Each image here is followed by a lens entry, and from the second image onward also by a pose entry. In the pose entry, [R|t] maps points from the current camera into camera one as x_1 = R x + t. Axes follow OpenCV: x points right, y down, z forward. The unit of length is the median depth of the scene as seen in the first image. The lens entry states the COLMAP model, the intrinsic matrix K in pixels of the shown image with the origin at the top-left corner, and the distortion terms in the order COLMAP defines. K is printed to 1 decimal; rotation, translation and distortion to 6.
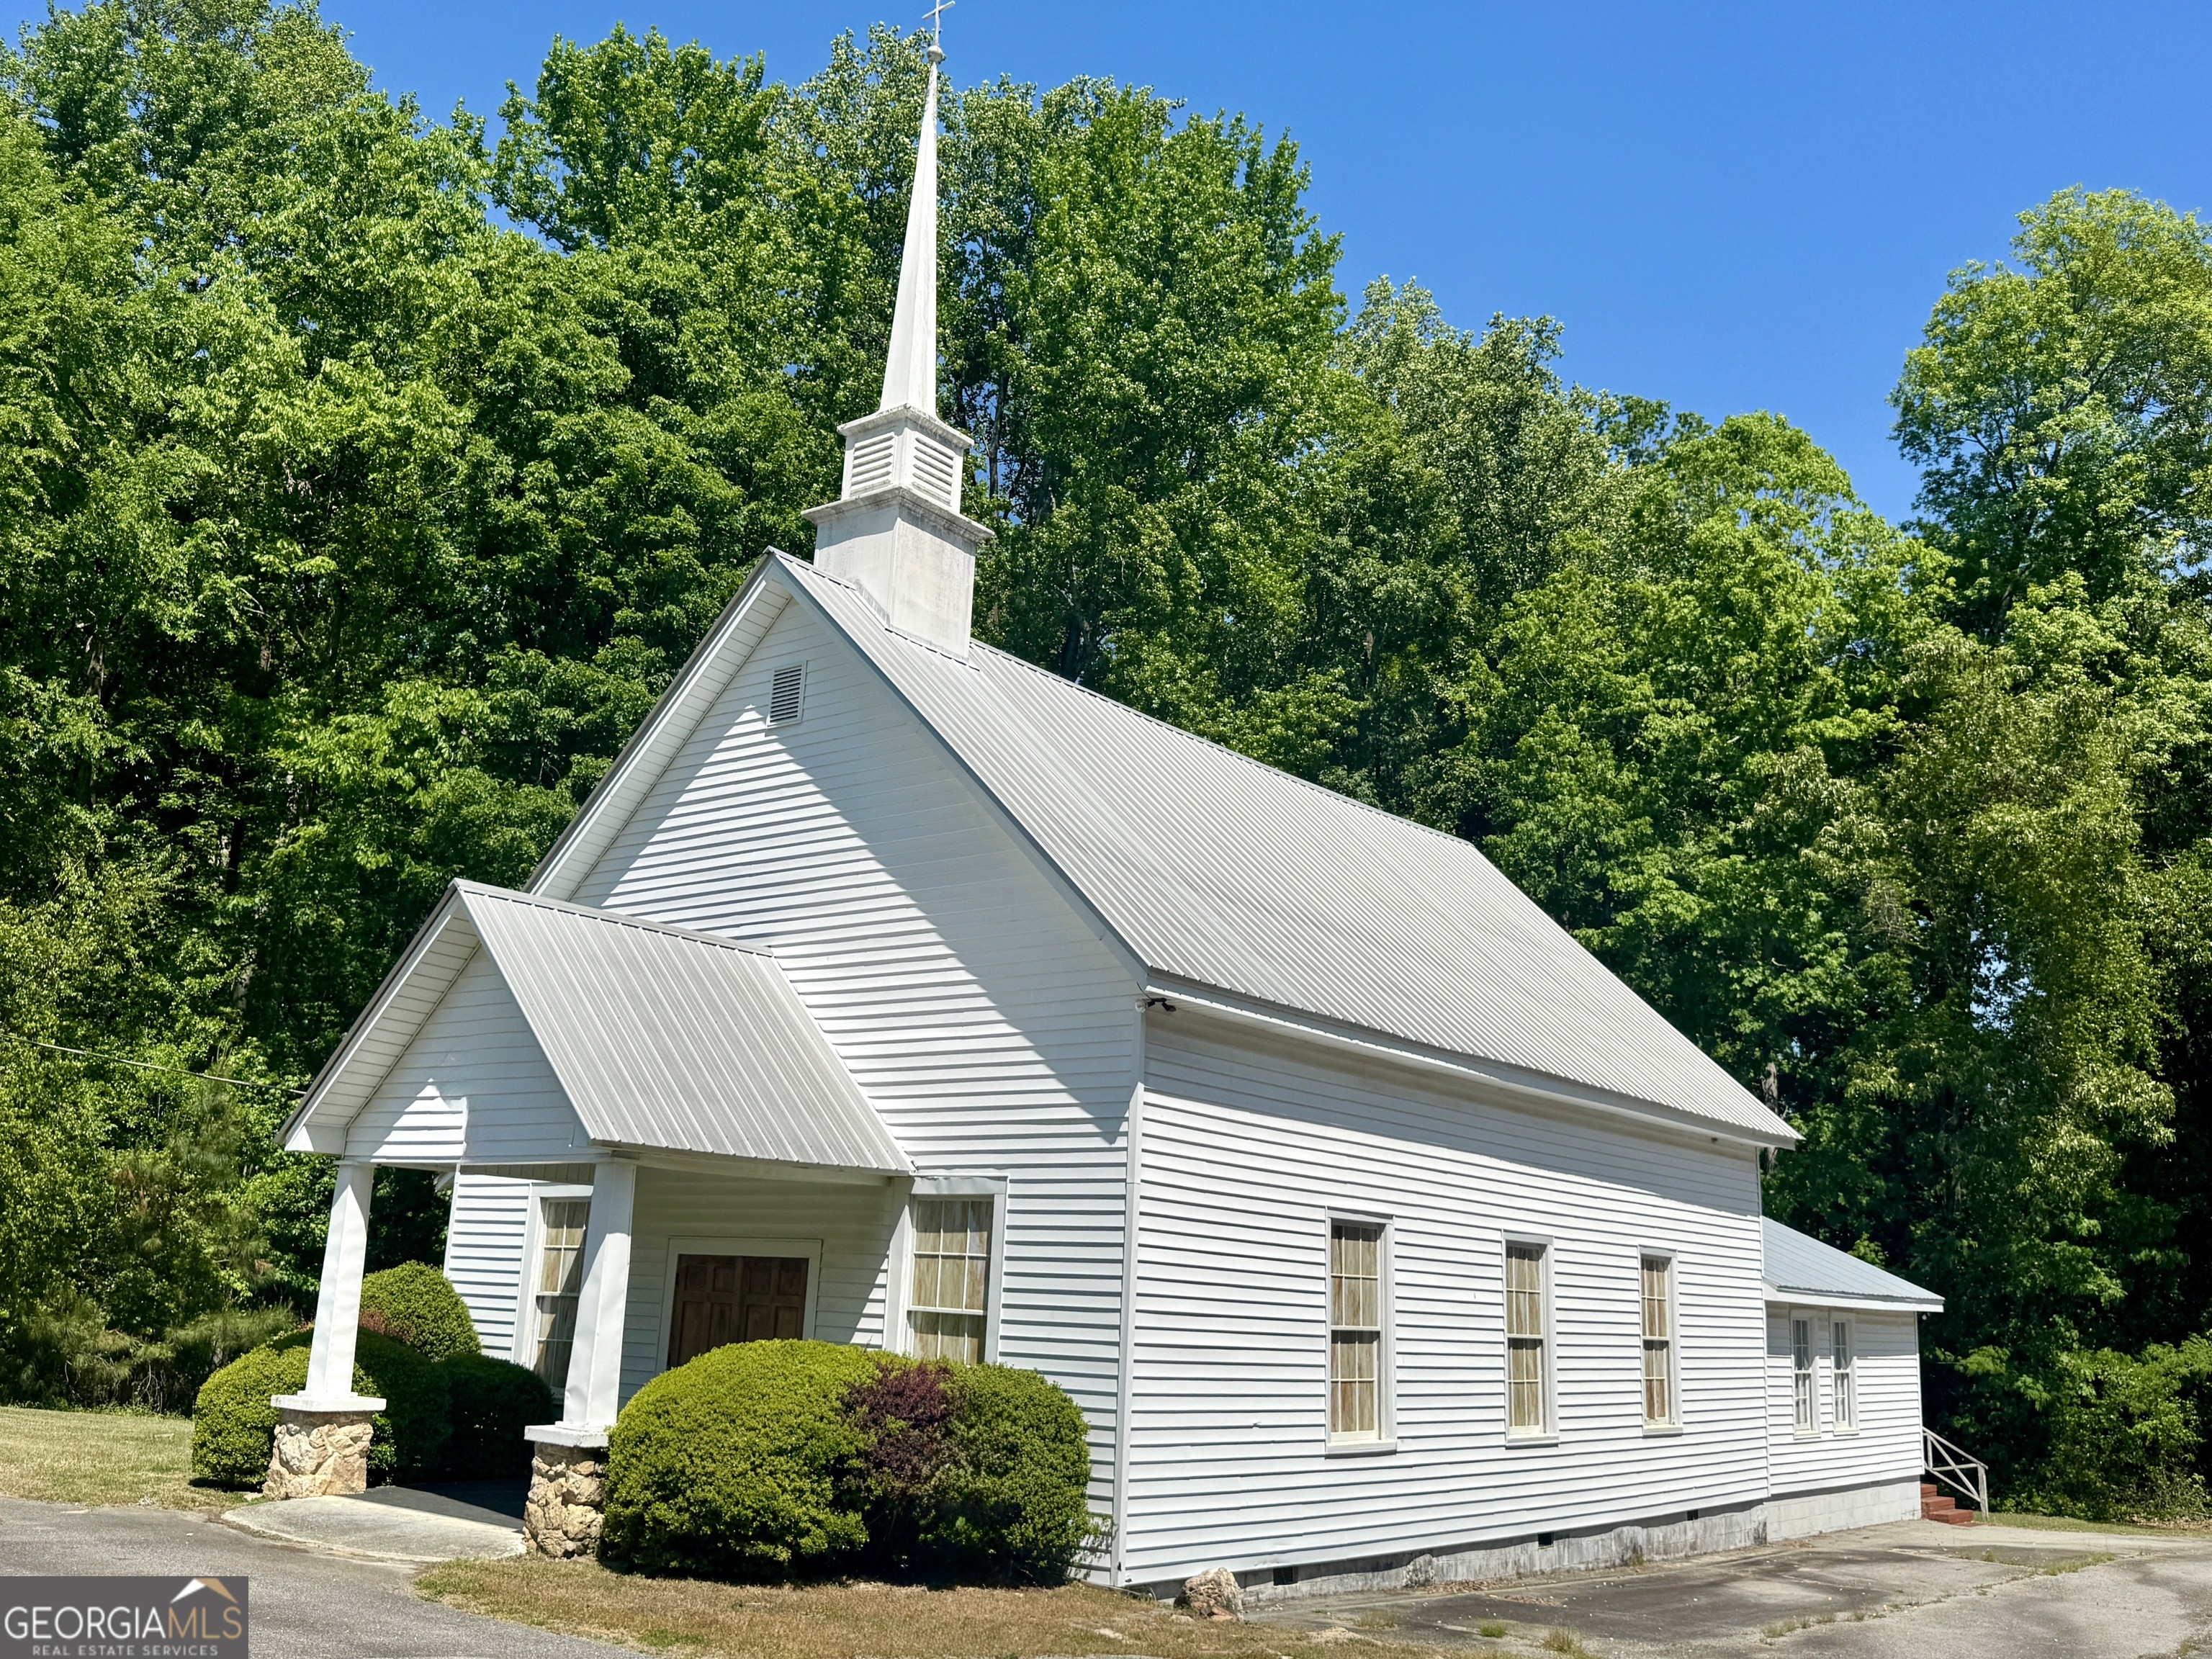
lens RADIAL K [[1966.7, 0, 1106.0], [0, 1966.7, 829.5], [0, 0, 1]] dist [0.181931, -0.316177]
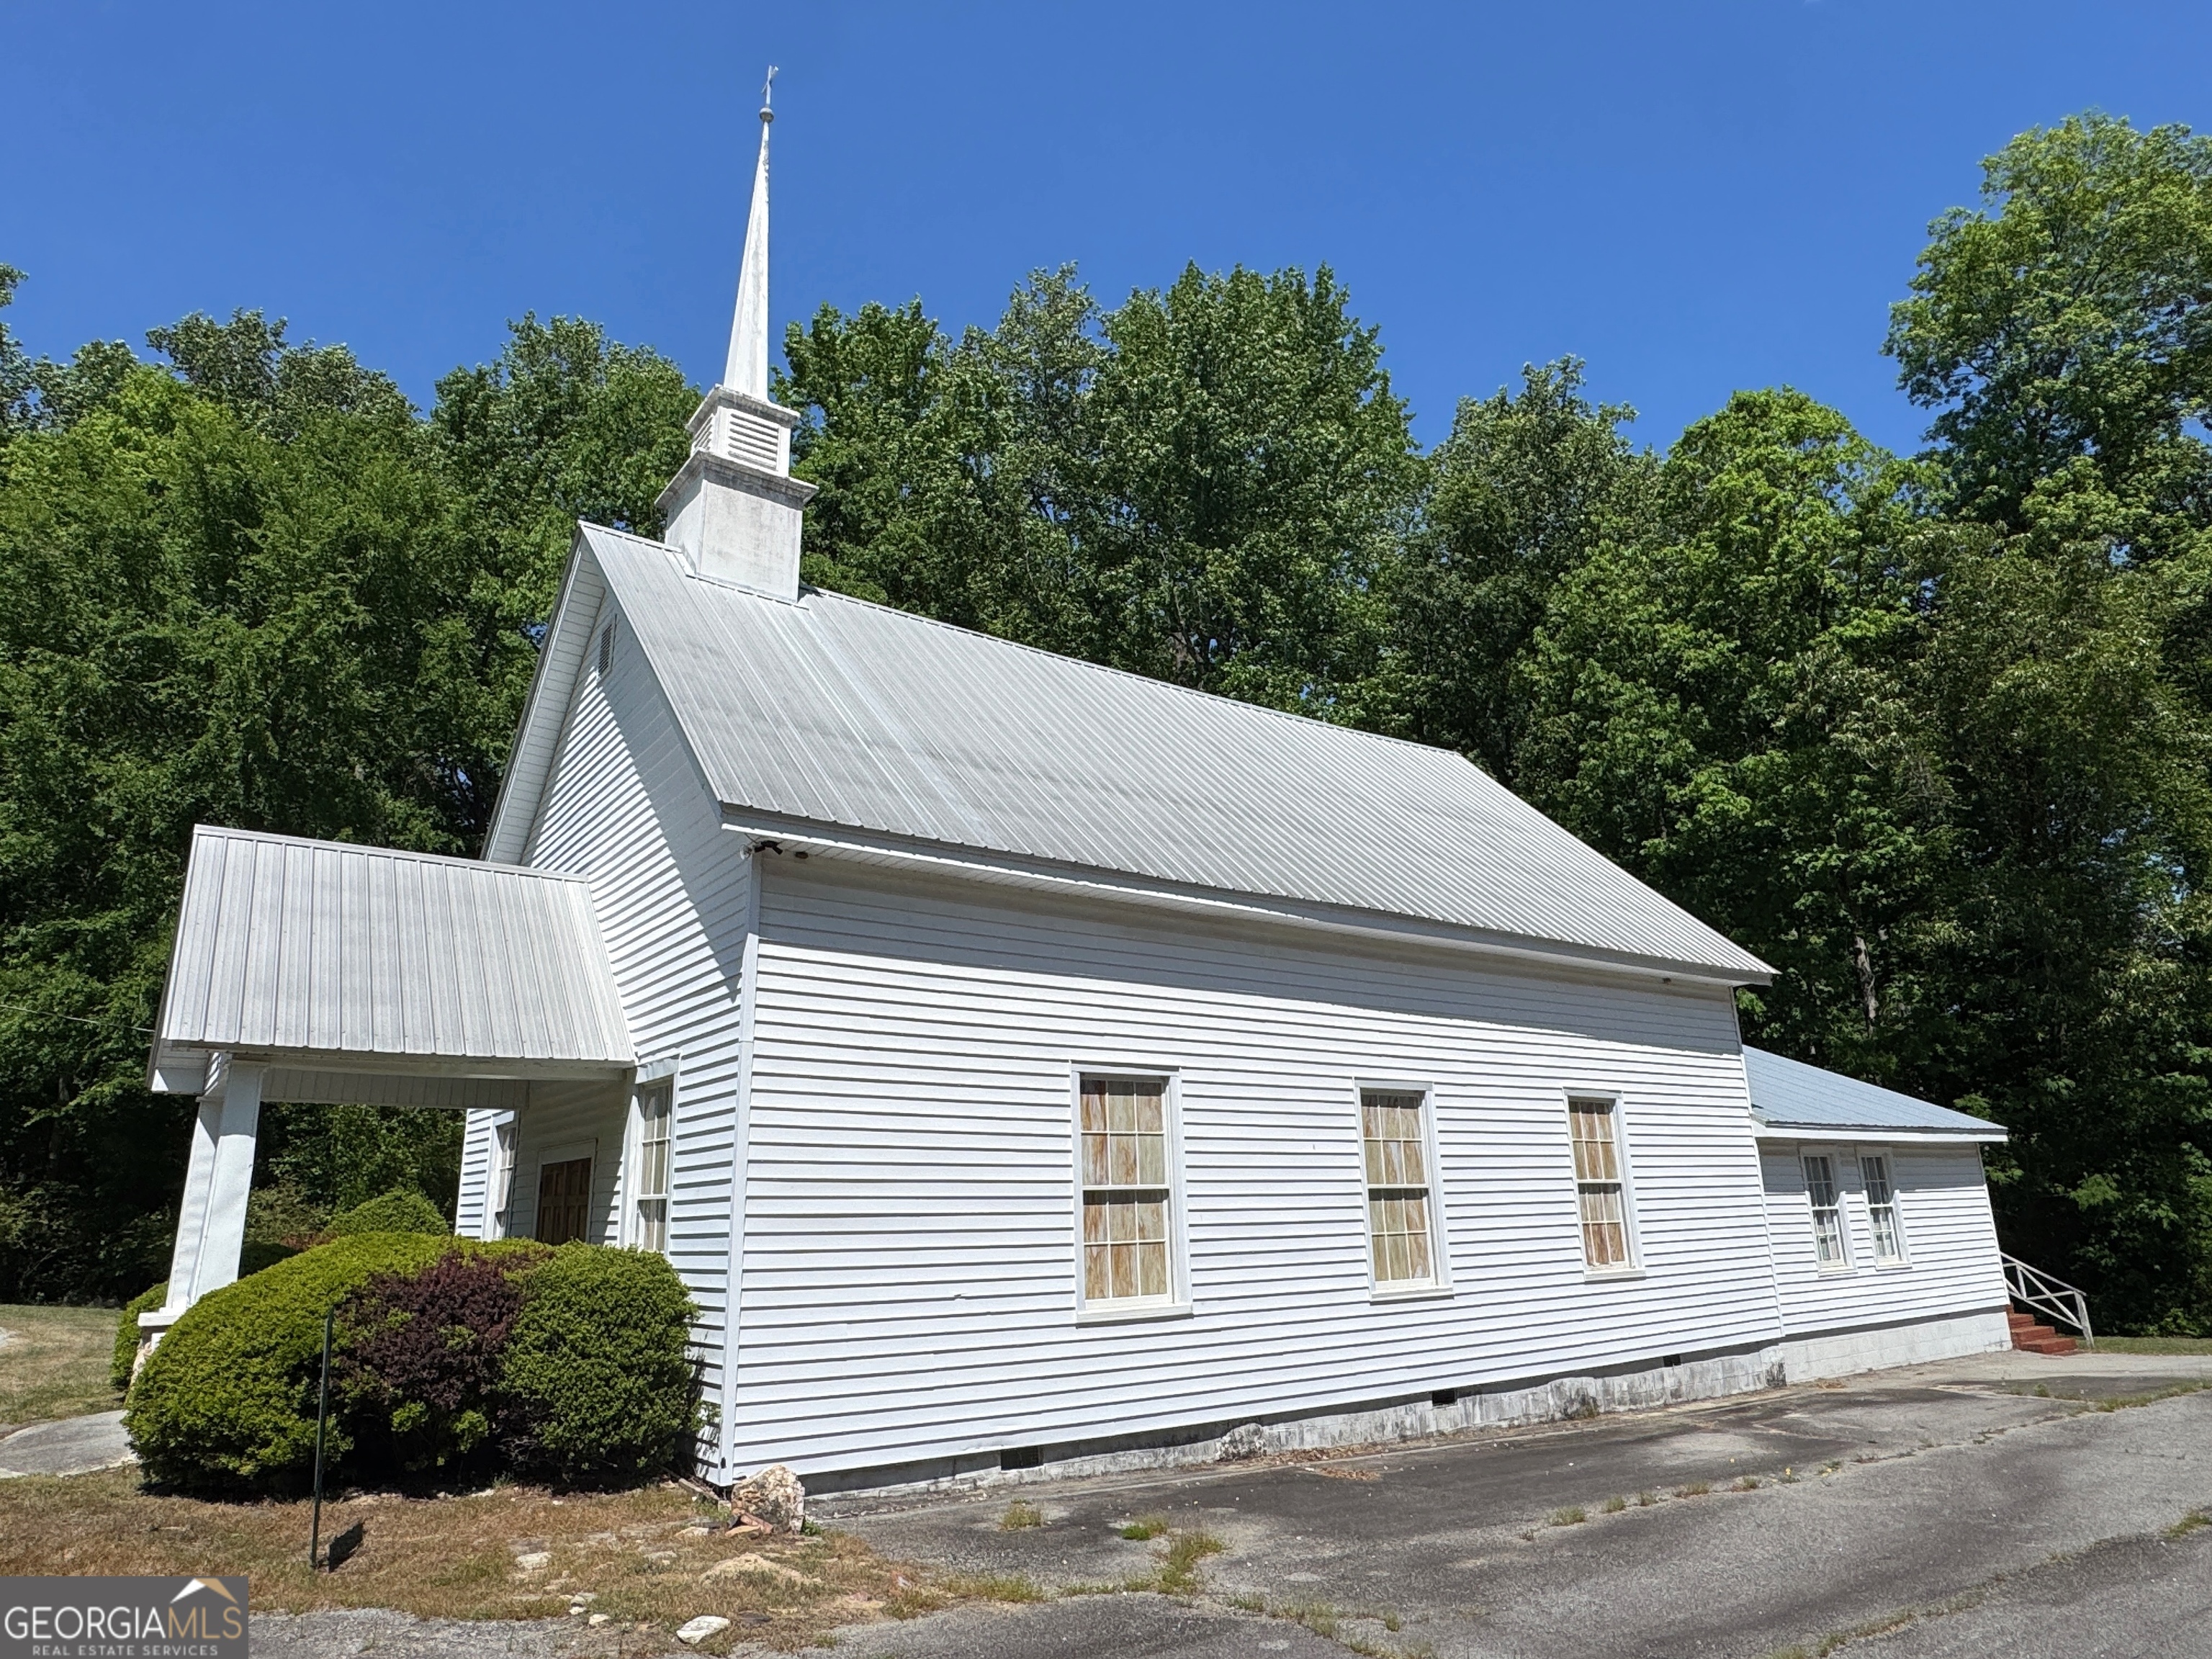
lens RADIAL K [[1338.1, 0, 1106.0], [0, 1338.1, 829.5], [0, 0, 1]] dist [0.005728, -0.000867]
pose [[0.956665, -0.140857, -0.254855, 0.232779], [0.126679, 0.989378, -0.071303, 0.099363], [0.262191, 0.035928, 0.964347, 0.298333]]
